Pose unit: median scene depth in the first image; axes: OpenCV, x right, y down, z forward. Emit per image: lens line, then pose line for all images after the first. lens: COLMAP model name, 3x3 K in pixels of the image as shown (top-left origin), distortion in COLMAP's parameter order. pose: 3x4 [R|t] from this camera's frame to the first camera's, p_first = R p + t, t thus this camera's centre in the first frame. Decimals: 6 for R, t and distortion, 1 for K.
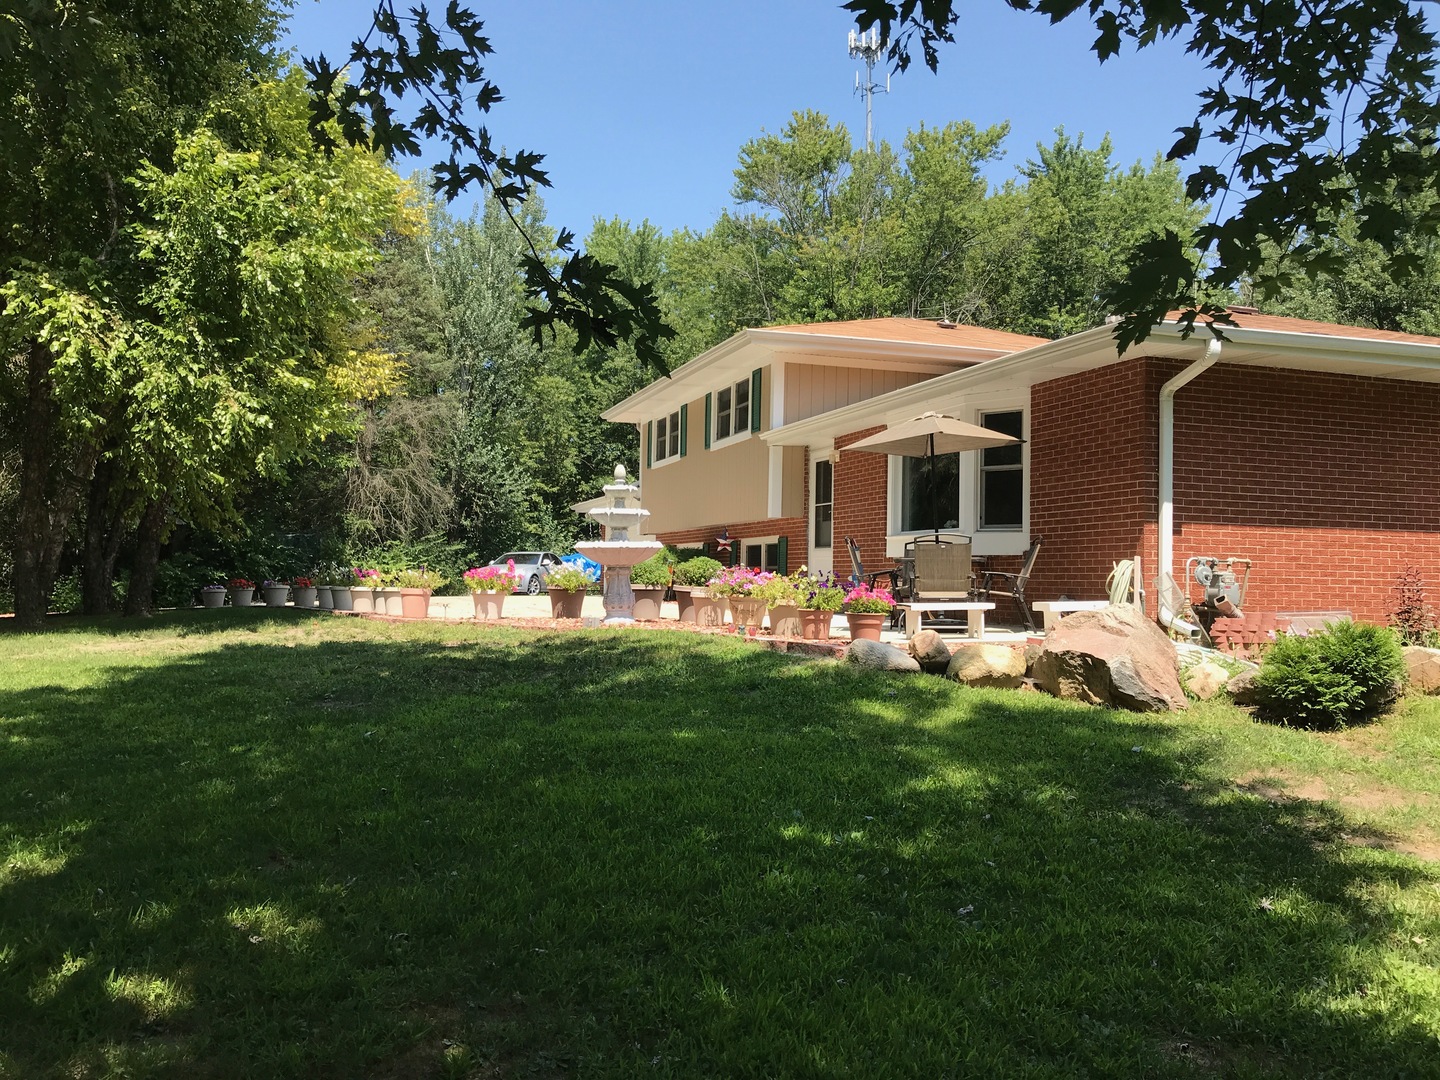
lens RADIAL K [[1191.7, 0, 760.5], [0, 1191.7, 537.0], [0, 0, 1]] dist [0.144415, -0.346108]
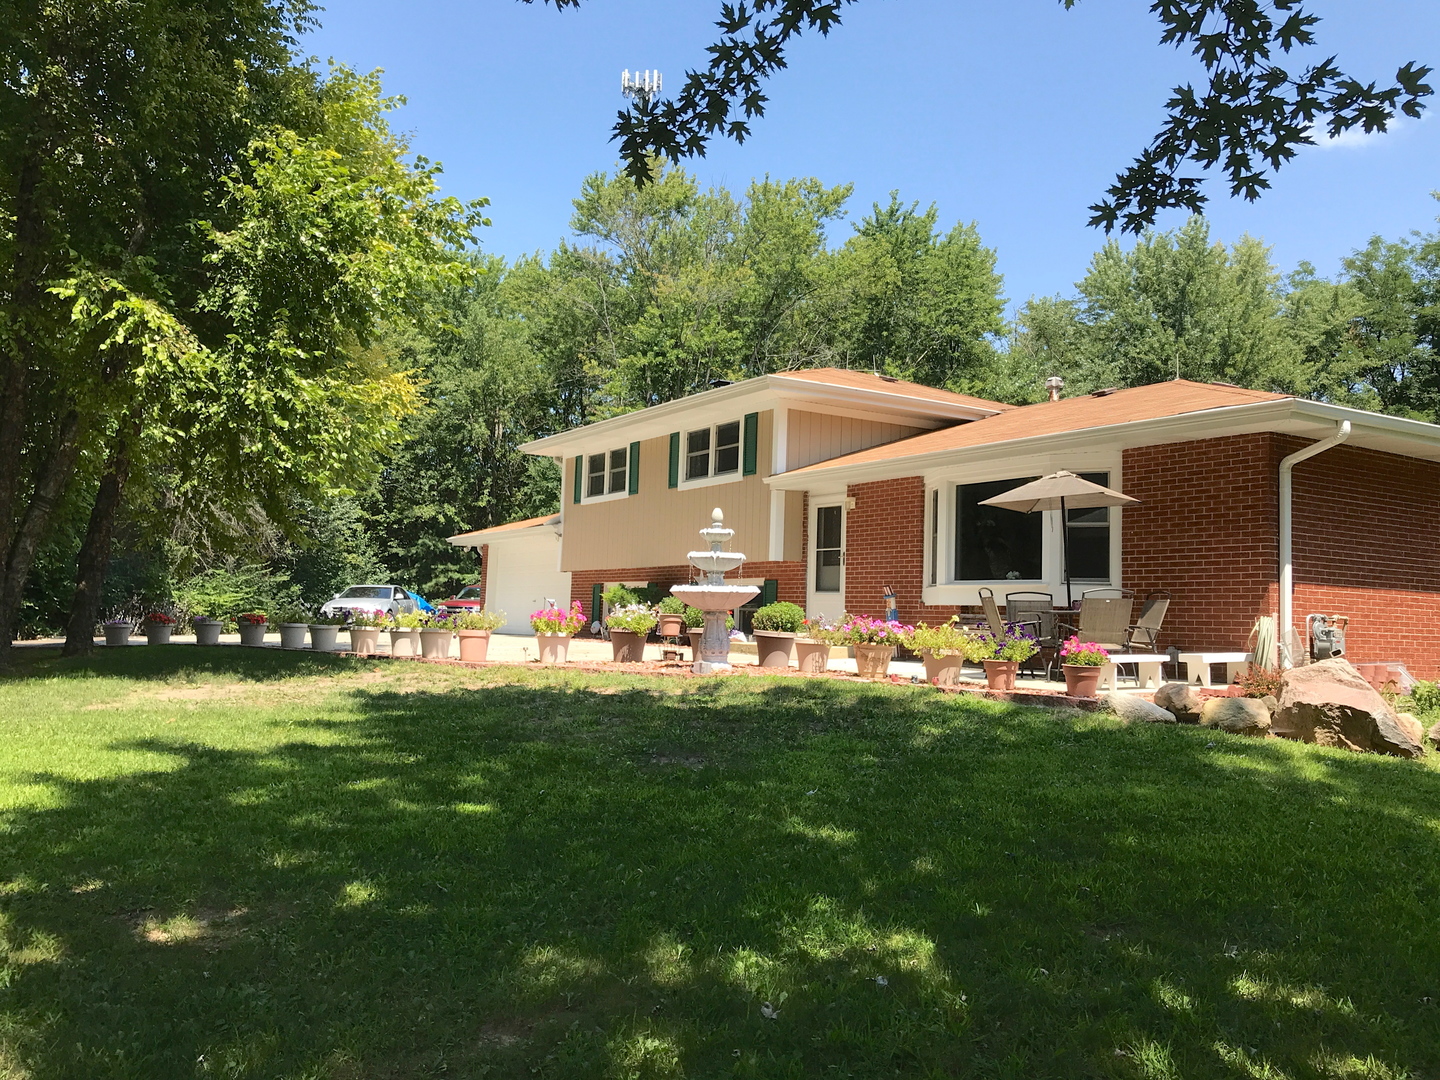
lens RADIAL K [[1191.7, 0, 760.5], [0, 1191.7, 537.0], [0, 0, 1]] dist [0.144415, -0.346108]
pose [[0.971732, 0.029097, 0.234285, -0.291452], [-0.022433, 0.999266, -0.031059, -0.006213], [-0.235017, 0.024925, 0.971672, 0.026782]]
